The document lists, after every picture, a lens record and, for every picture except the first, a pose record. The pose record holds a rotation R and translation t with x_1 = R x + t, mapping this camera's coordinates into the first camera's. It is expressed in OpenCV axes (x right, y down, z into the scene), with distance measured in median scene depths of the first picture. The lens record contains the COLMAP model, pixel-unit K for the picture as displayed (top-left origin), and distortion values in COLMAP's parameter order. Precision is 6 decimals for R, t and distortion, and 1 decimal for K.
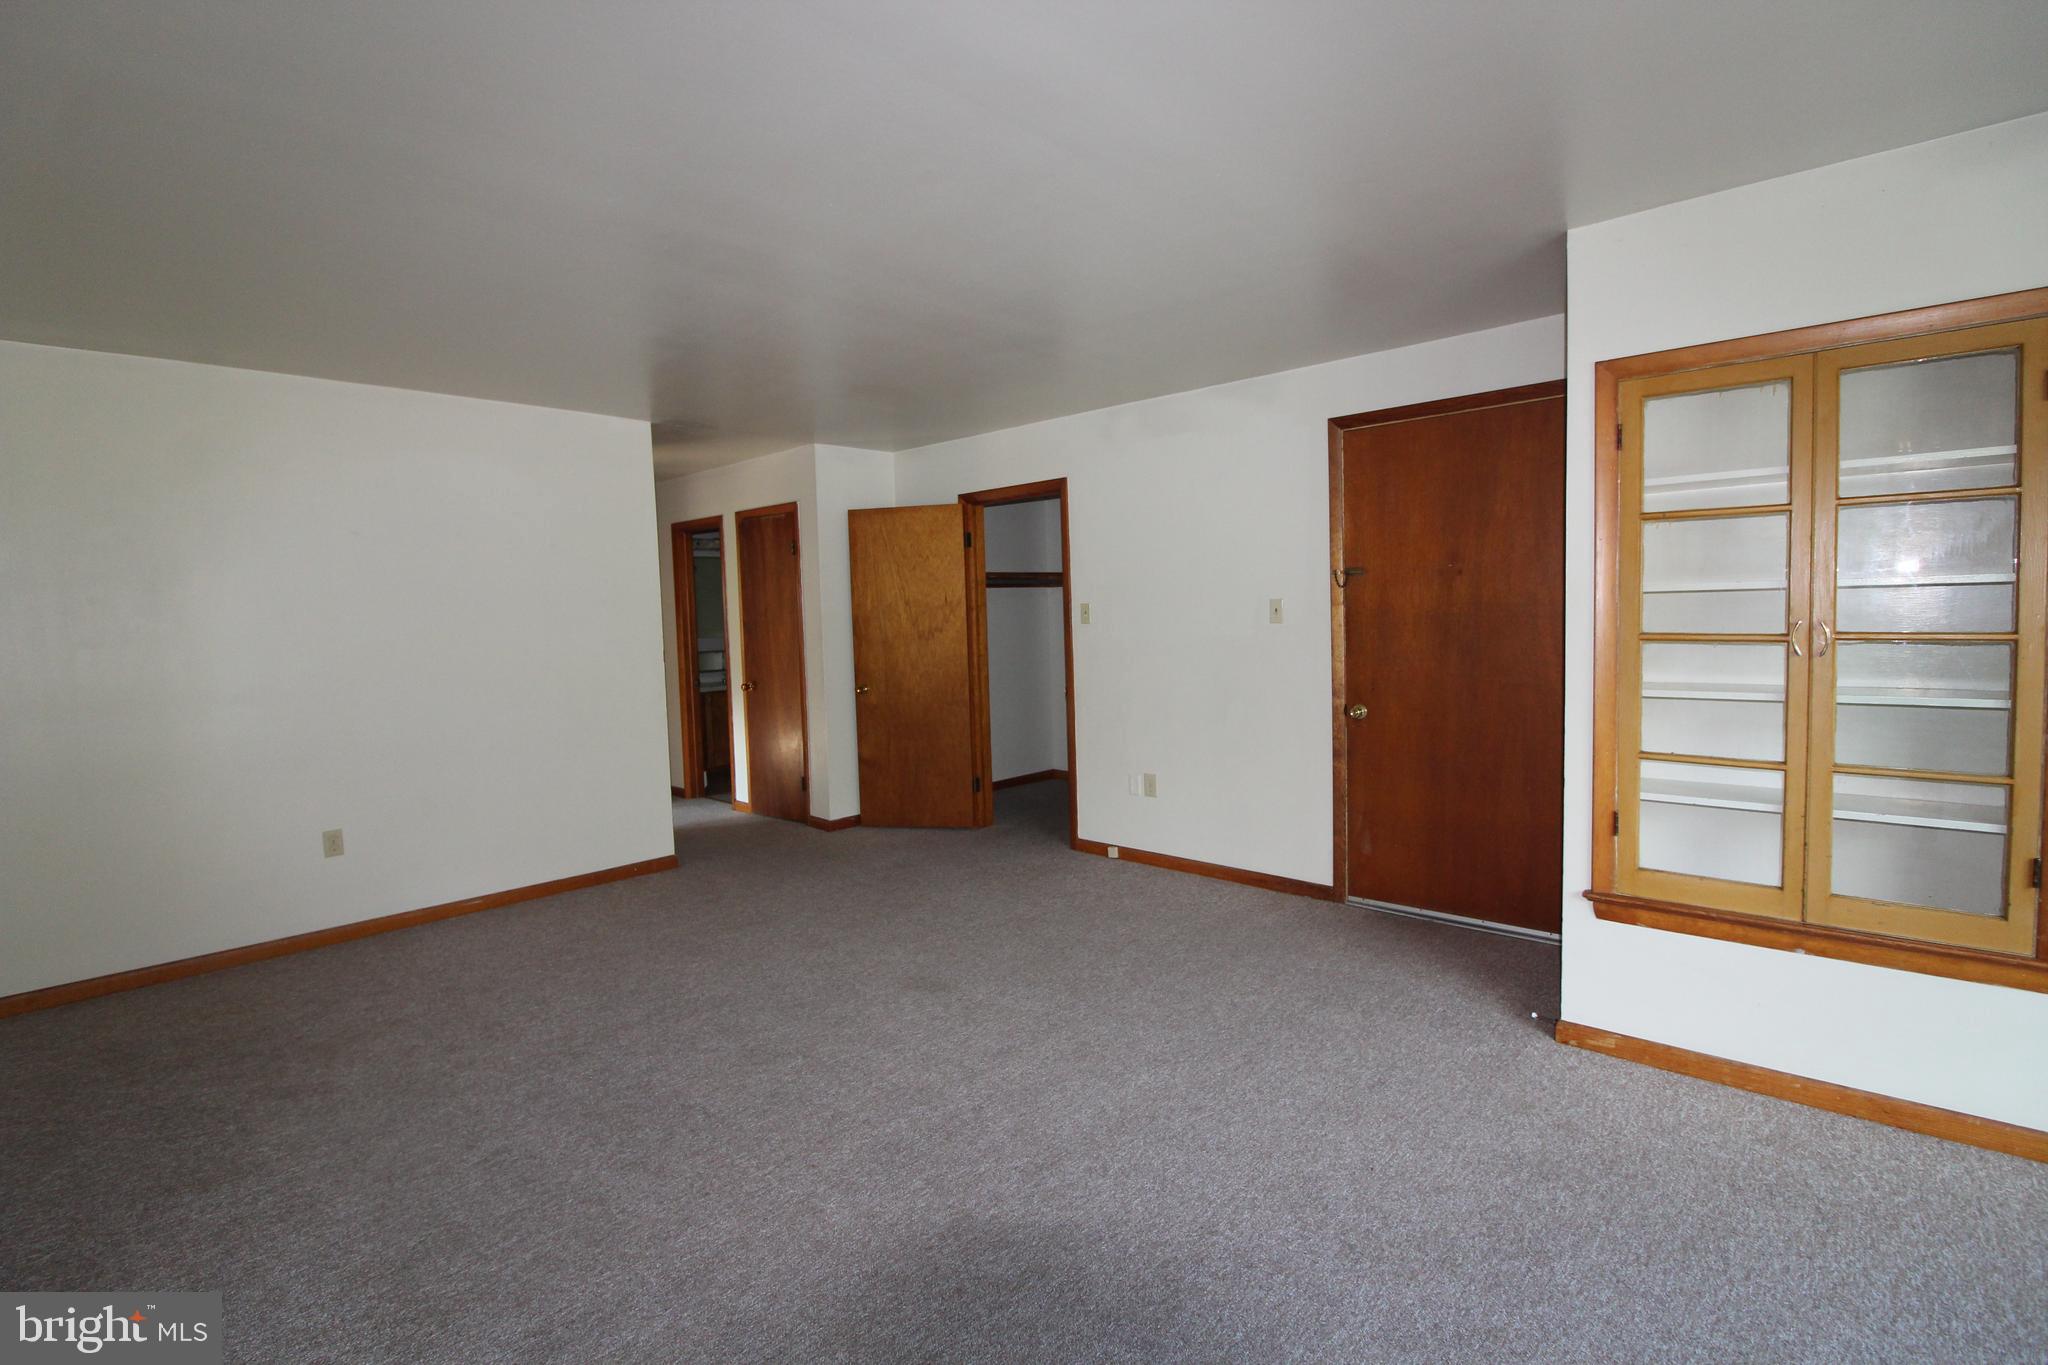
lens RADIAL K [[949.8, 0, 1018.3], [0, 949.8, 666.3], [0, 0, 1]] dist [0.001674, -0.014490]
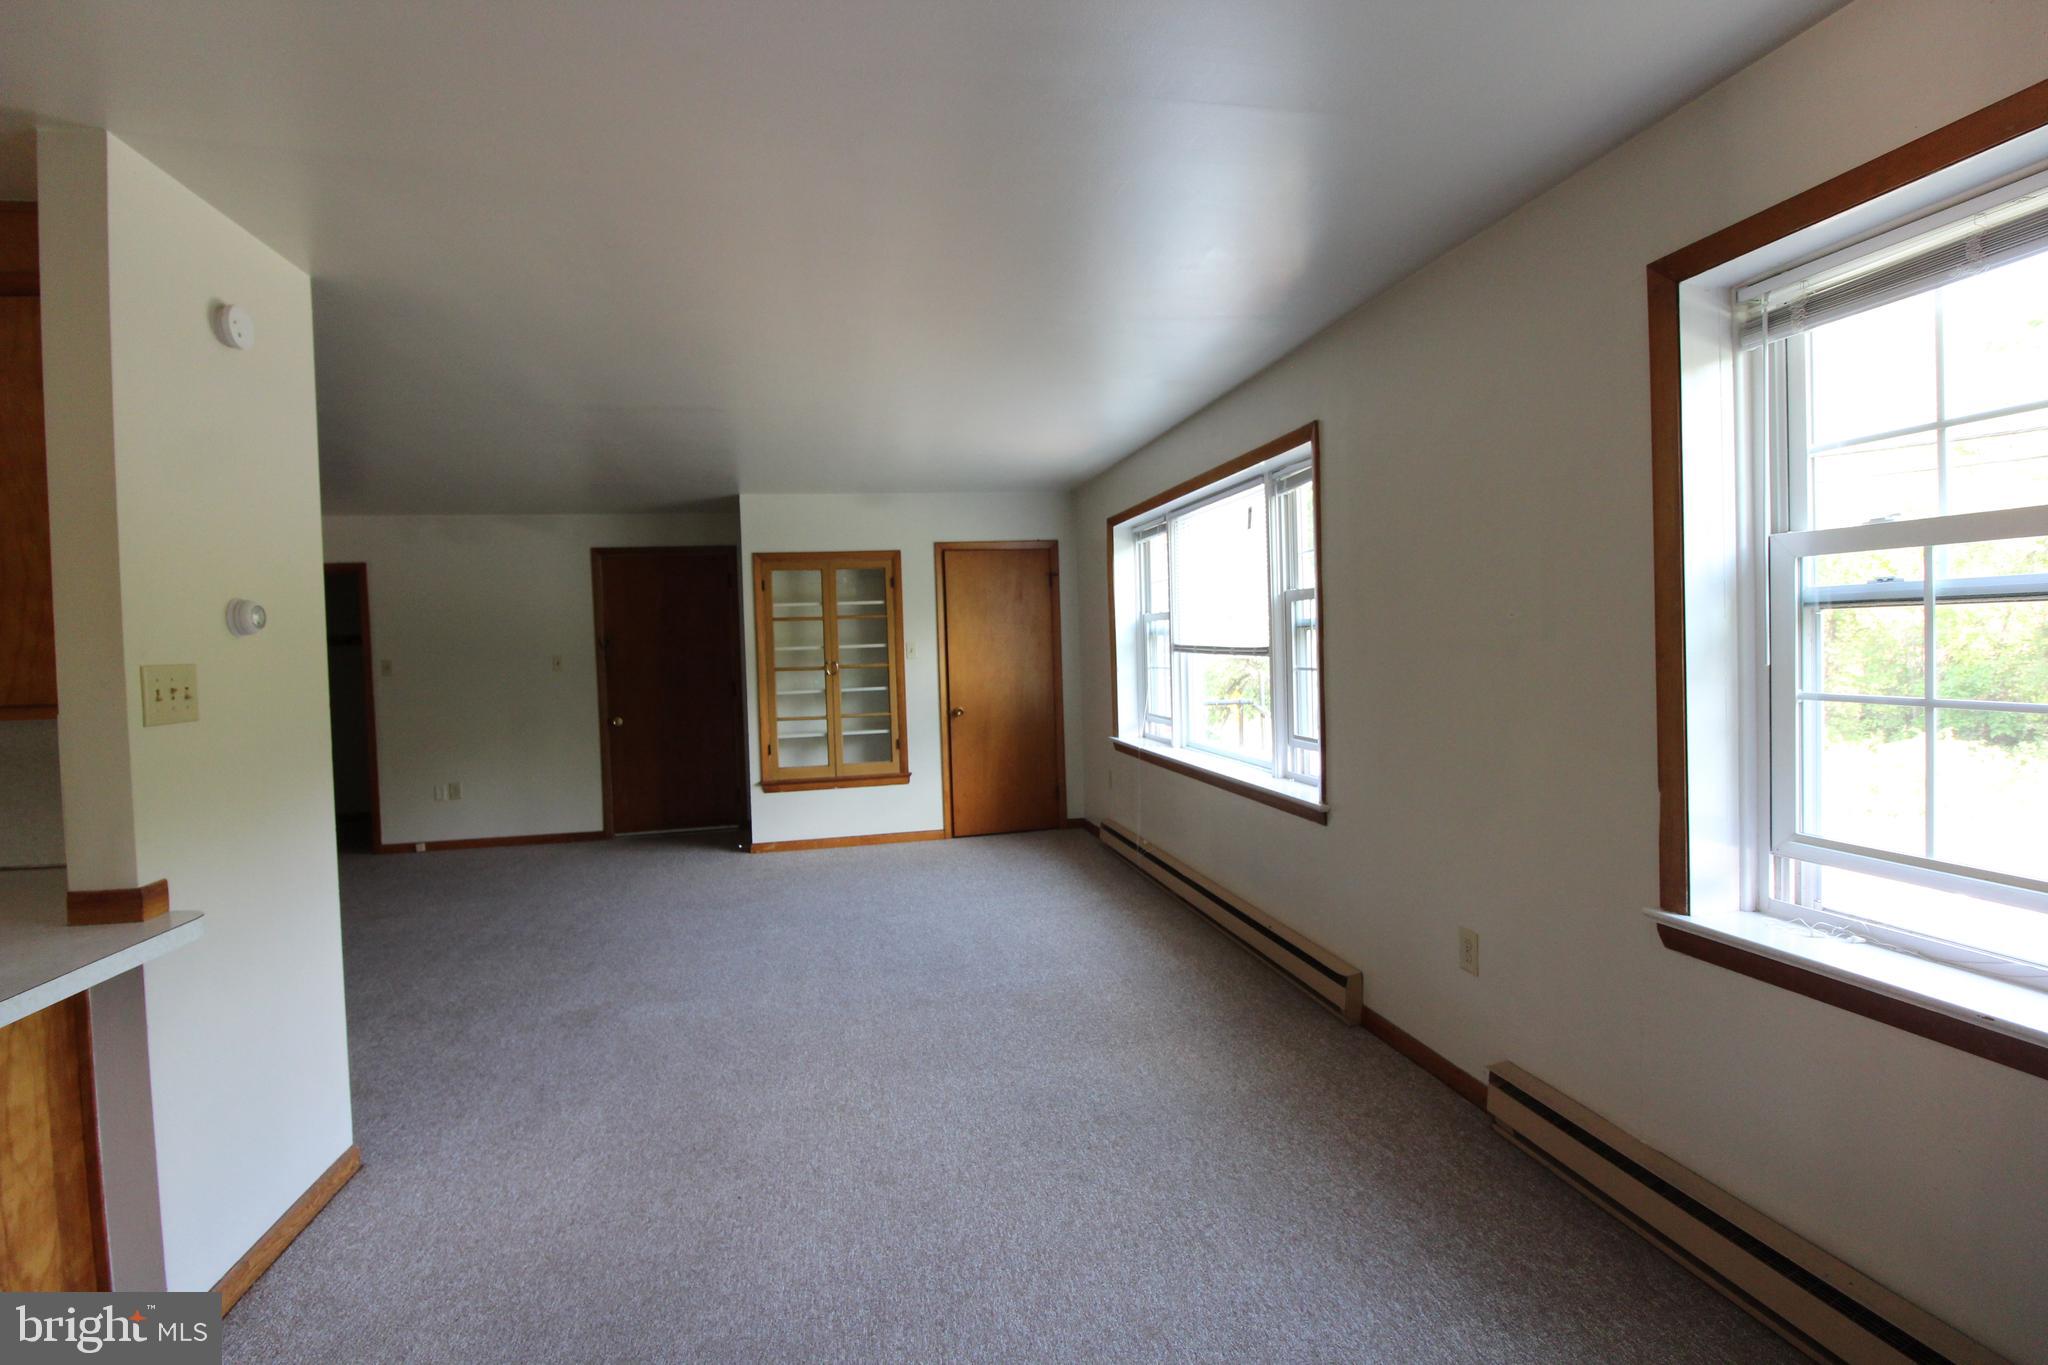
lens RADIAL K [[949.8, 0, 1018.3], [0, 949.8, 666.3], [0, 0, 1]] dist [0.001674, -0.014490]
pose [[0.590040, -0.005174, 0.807357, -0.870833], [0.064532, 0.997082, -0.040772, 0.094375], [-0.804791, 0.076158, 0.588653, -0.858333]]
